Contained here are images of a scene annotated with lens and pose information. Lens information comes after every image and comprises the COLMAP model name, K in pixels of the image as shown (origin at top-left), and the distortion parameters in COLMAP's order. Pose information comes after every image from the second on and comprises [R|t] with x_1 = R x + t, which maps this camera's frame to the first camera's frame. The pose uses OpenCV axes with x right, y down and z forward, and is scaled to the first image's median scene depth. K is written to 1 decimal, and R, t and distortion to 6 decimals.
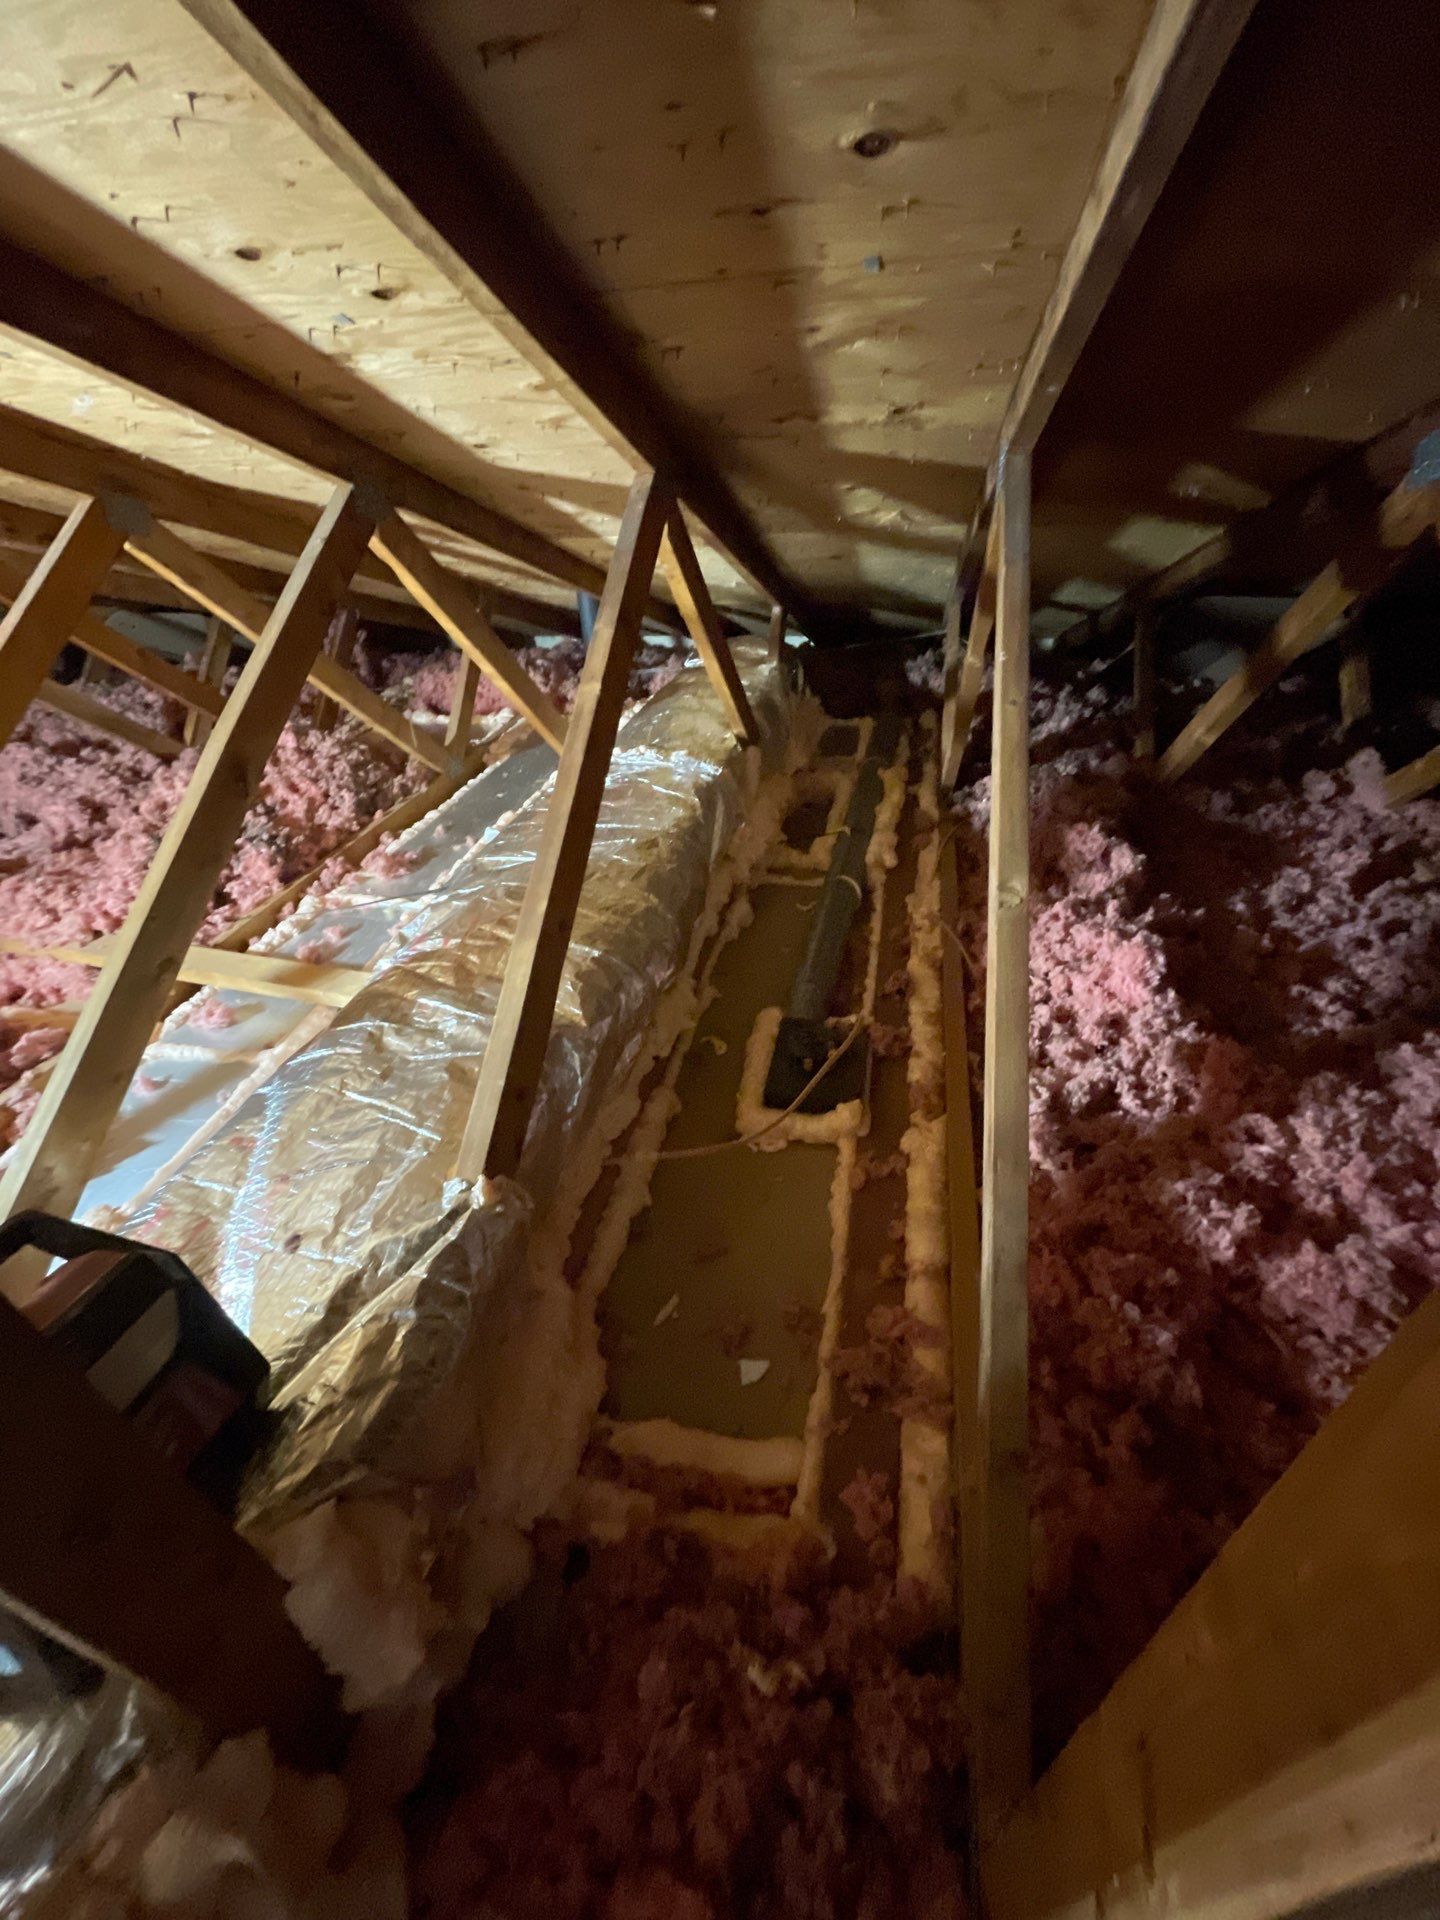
lens RADIAL K [[774.9, 0, 721.2], [0, 774.9, 959.4], [0, 0, 1]] dist [-0.003706, 0.000406]
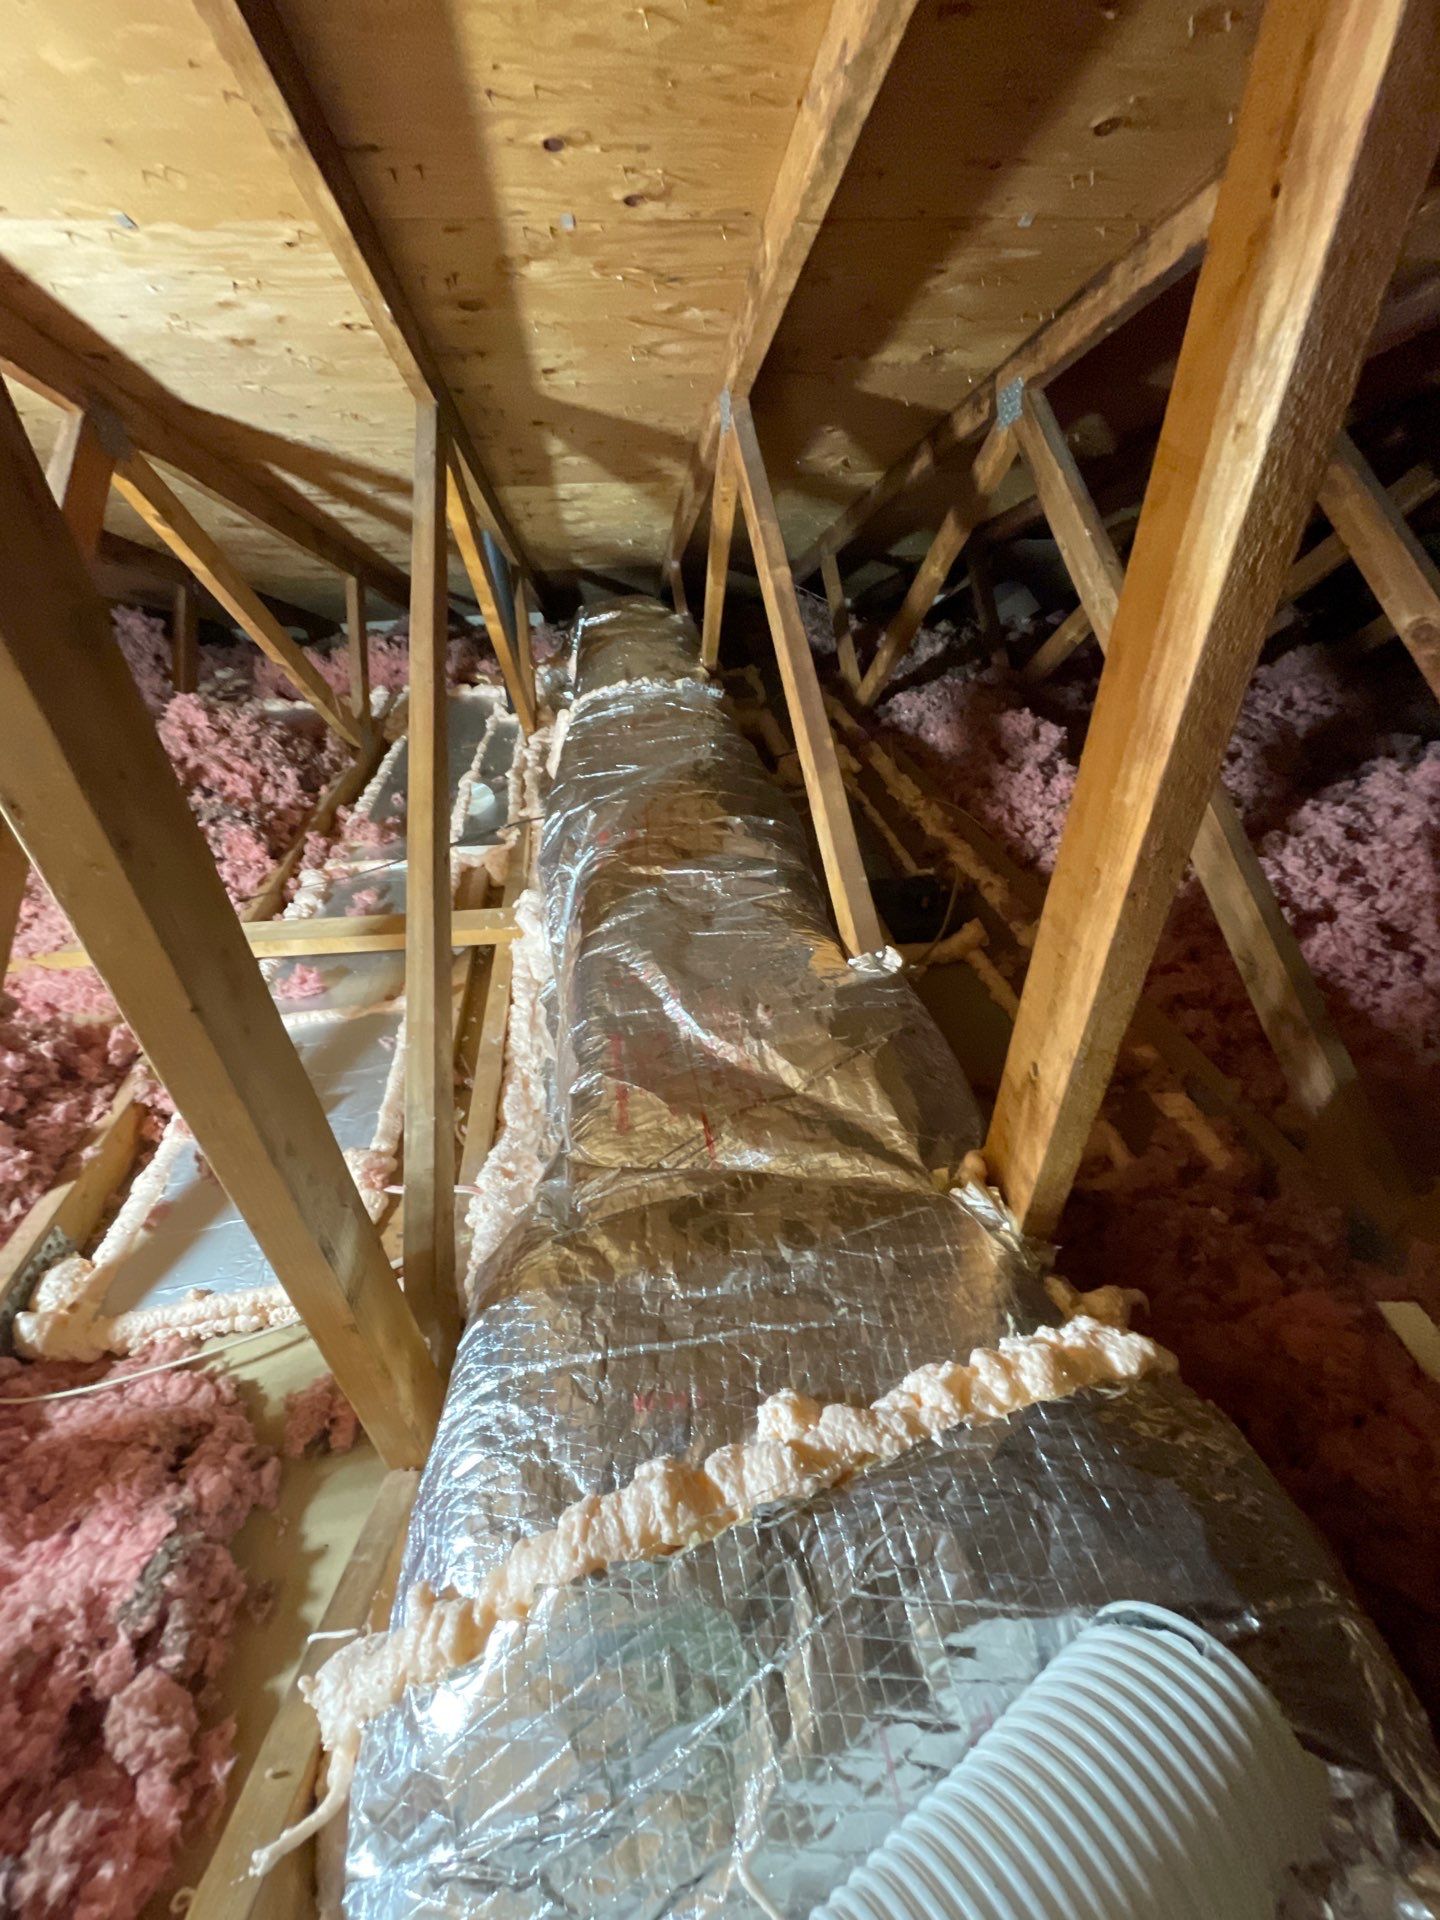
lens RADIAL K [[774.9, 0, 721.5], [0, 774.9, 957.3], [0, 0, 1]] dist [-0.003706, 0.000406]
pose [[0.933458, -0.181241, 0.309529, -0.455044], [0.183828, 0.982733, 0.021053, 0.109846], [-0.308000, 0.037248, 0.950657, -0.027513]]
